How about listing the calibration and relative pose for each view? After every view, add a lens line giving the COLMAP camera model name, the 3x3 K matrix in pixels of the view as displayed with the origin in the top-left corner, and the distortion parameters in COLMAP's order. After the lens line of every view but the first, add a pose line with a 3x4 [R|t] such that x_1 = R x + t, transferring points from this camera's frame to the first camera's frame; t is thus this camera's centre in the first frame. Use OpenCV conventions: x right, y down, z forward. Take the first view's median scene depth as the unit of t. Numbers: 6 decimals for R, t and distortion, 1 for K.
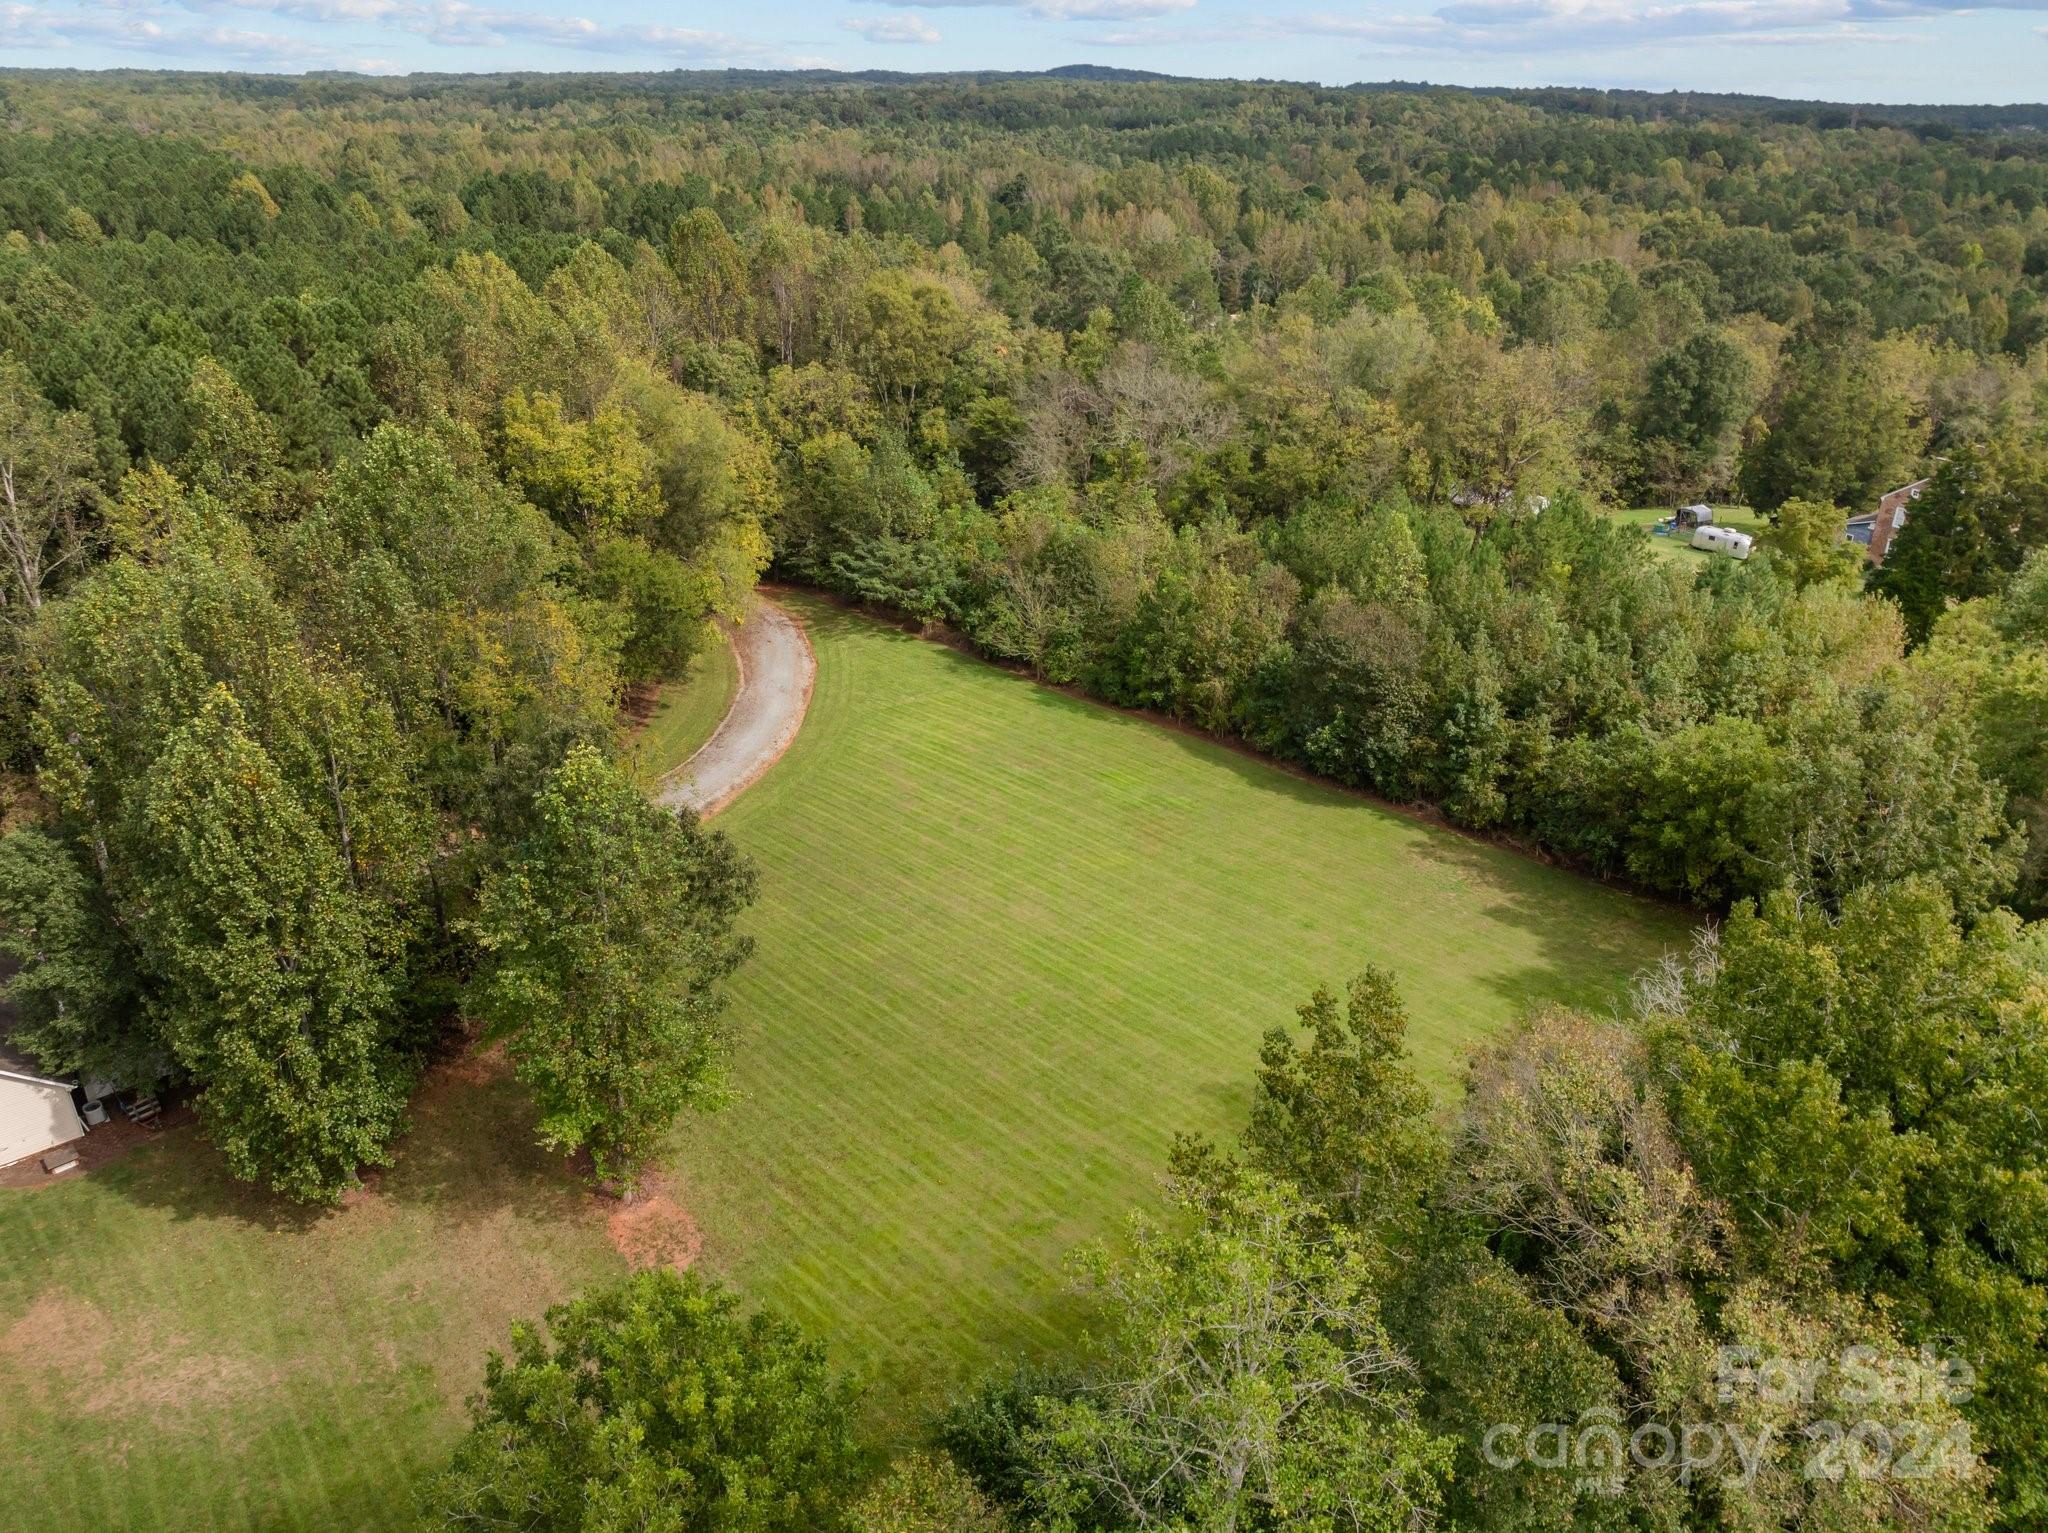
lens RADIAL K [[1448.4, 0, 1024.0], [0, 1448.4, 766.5], [0, 0, 1]] dist [-0.048537, 0.019492]
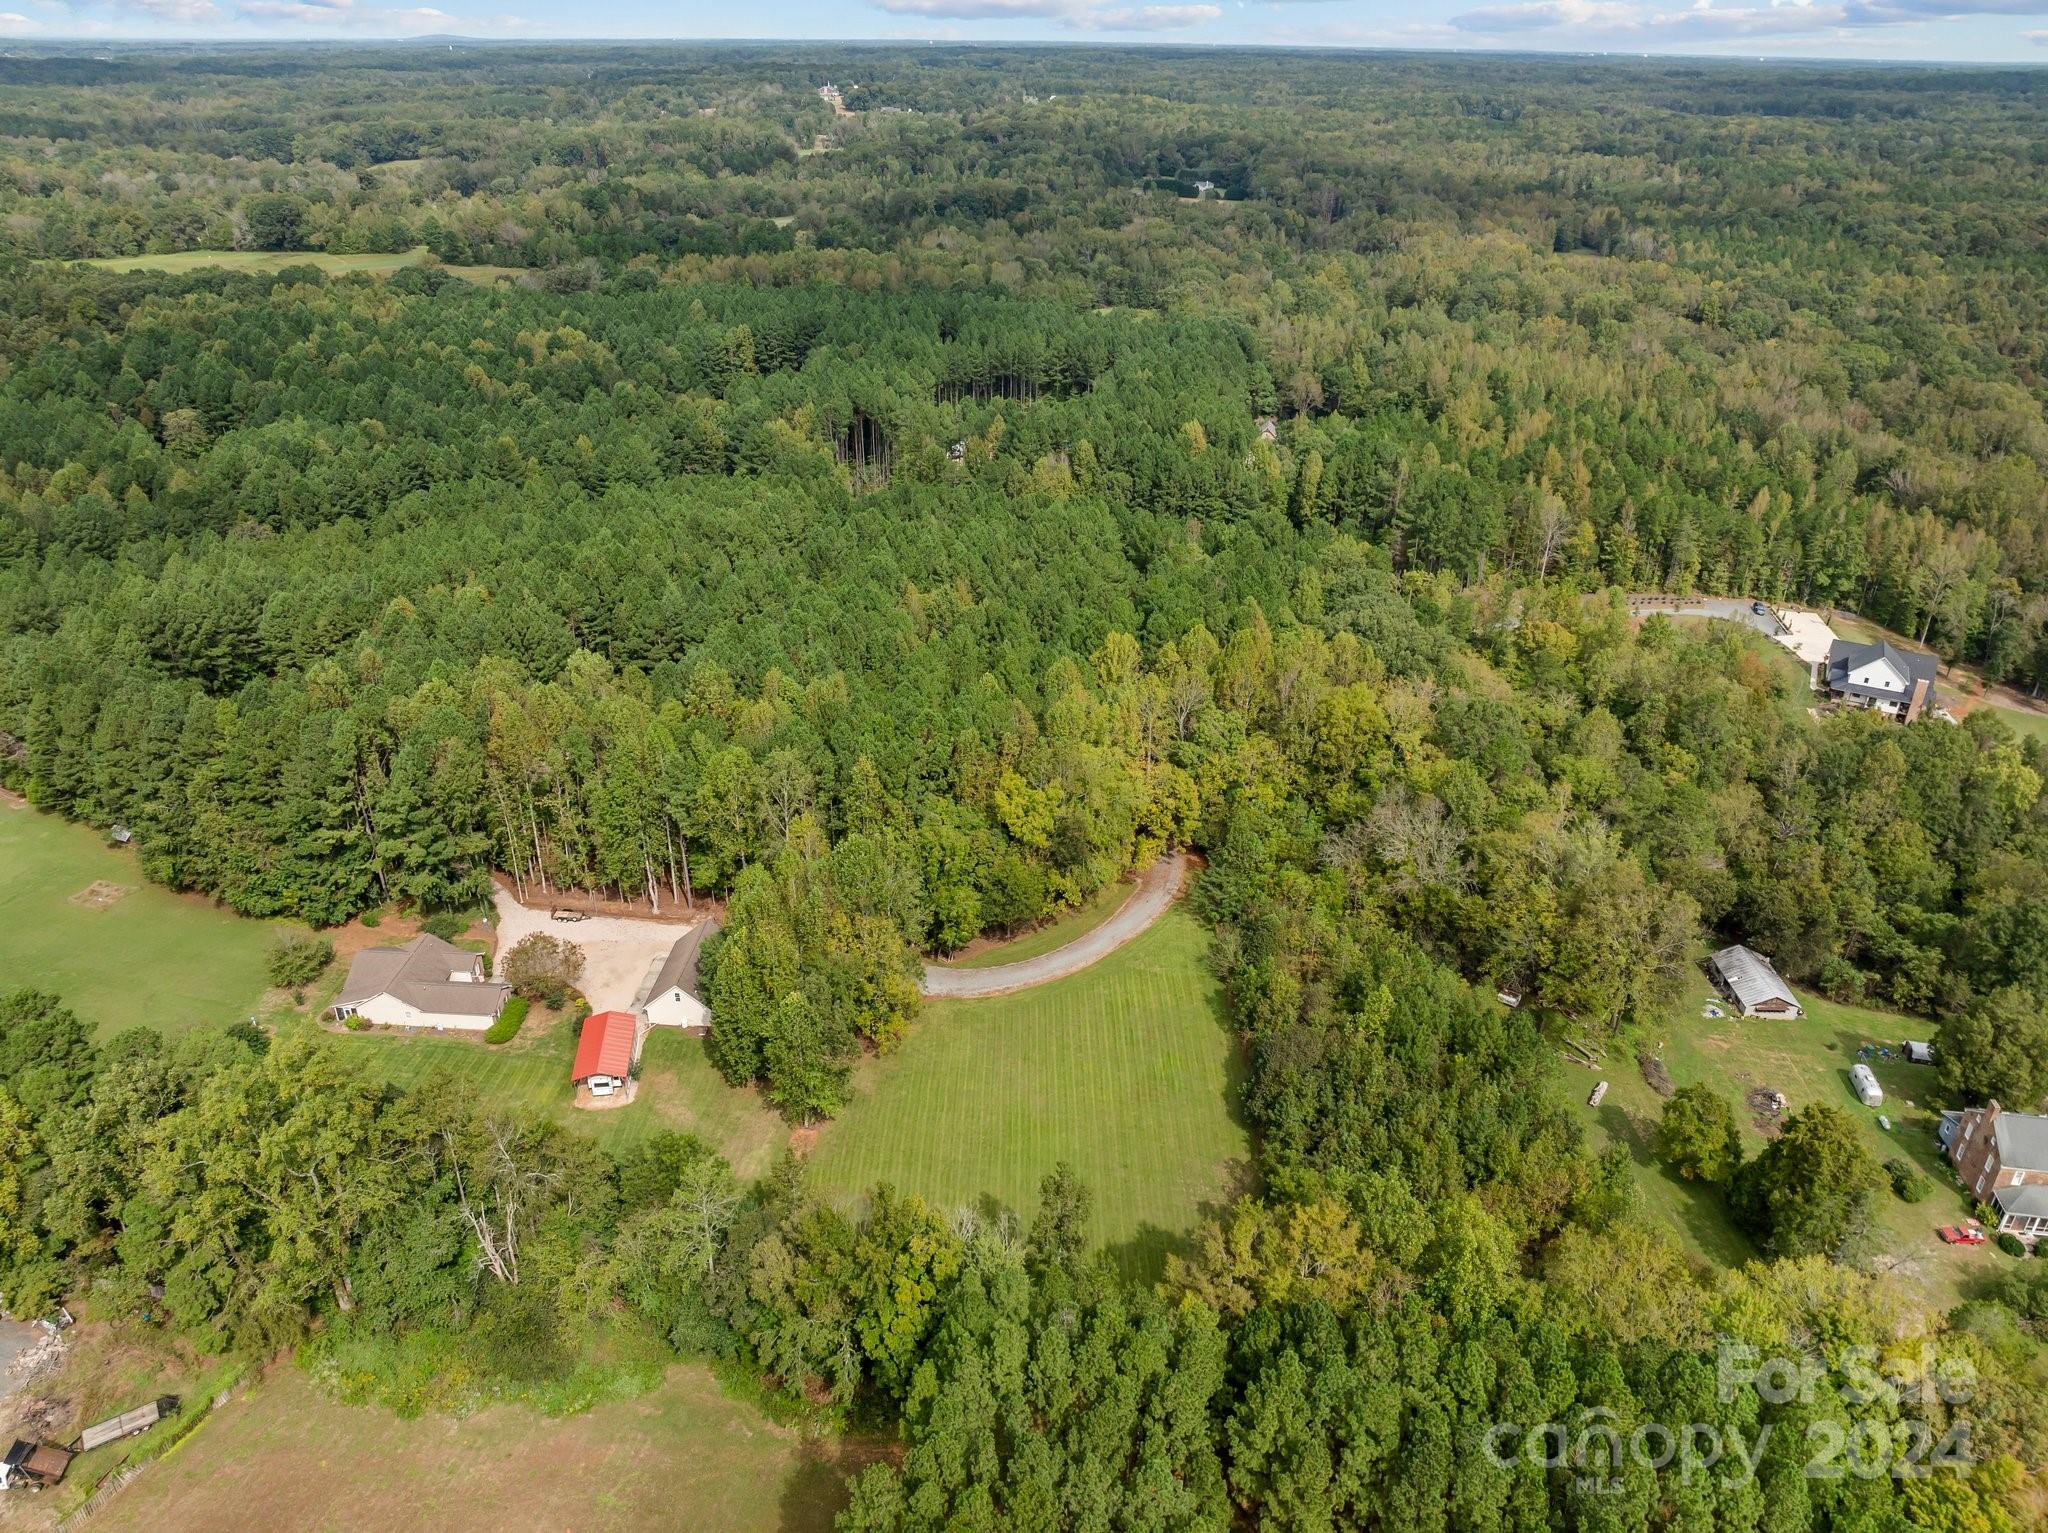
lens RADIAL K [[1448.4, 0, 1024.0], [0, 1448.4, 766.5], [0, 0, 1]] dist [-0.048537, 0.019492]
pose [[0.715856, 0.309343, -0.625985, 0.851672], [-0.297632, 0.946168, 0.127205, -0.461739], [0.631637, 0.095253, 0.769390, -0.540335]]
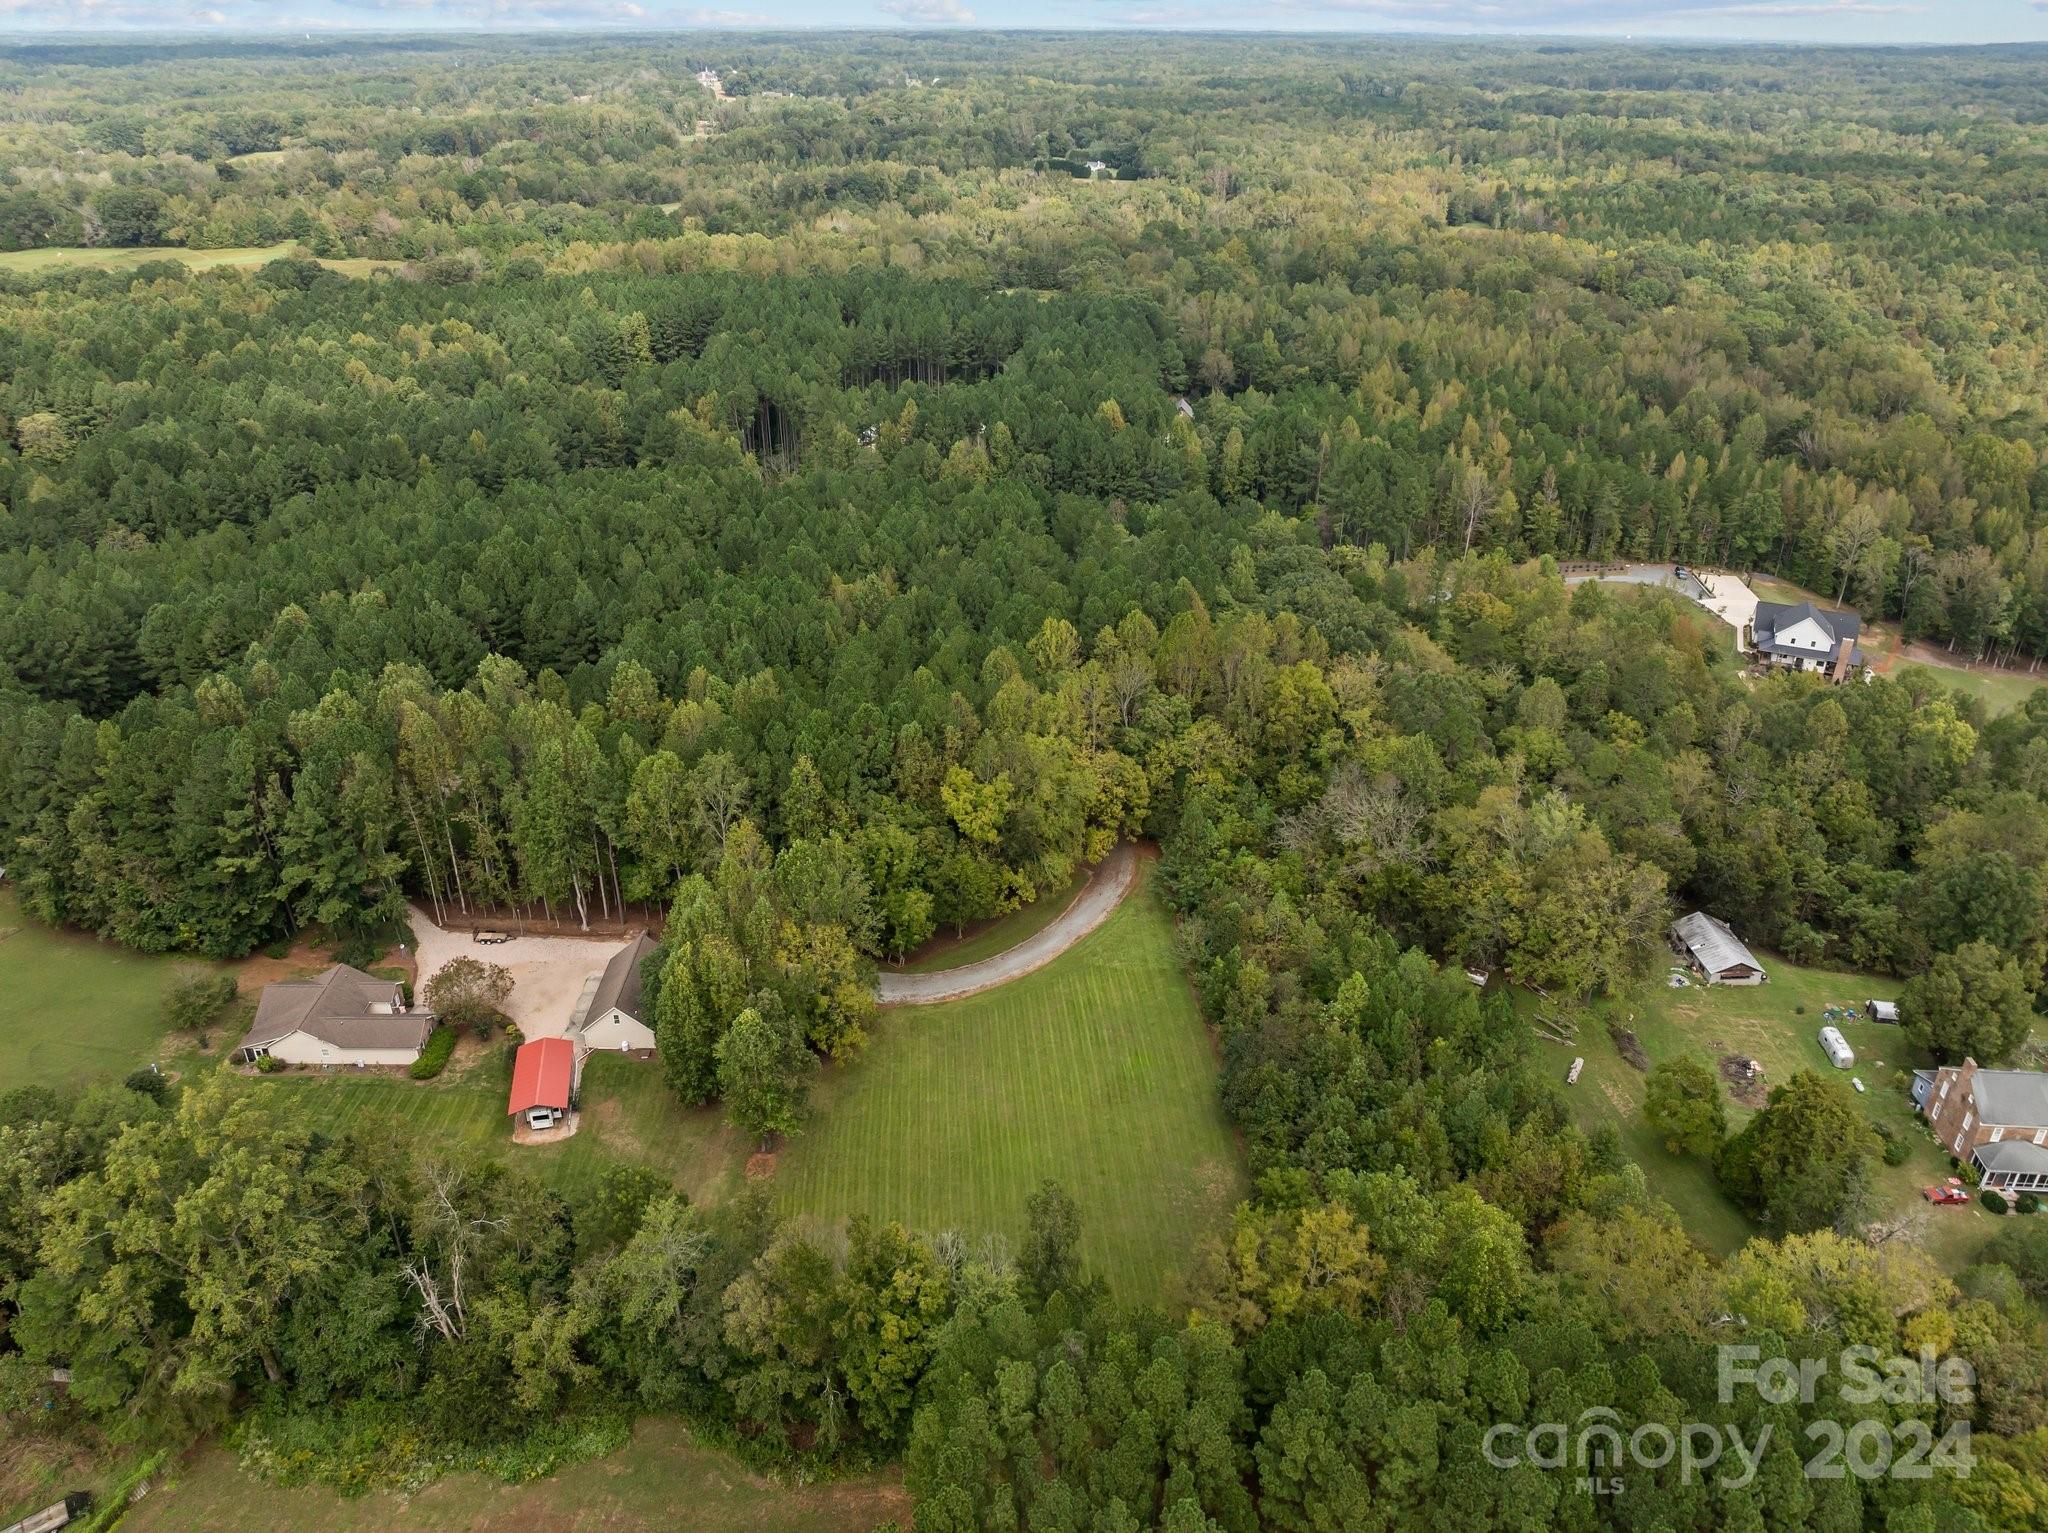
lens RADIAL K [[1457.1, 0, 1024.0], [0, 1457.1, 766.5], [0, 0, 1]] dist [-0.057263, 0.033903]
pose [[0.766487, 0.284592, -0.575765, 0.774769], [-0.268134, 0.956399, 0.115779, -0.443485], [0.583611, 0.065639, 0.809376, -0.521542]]
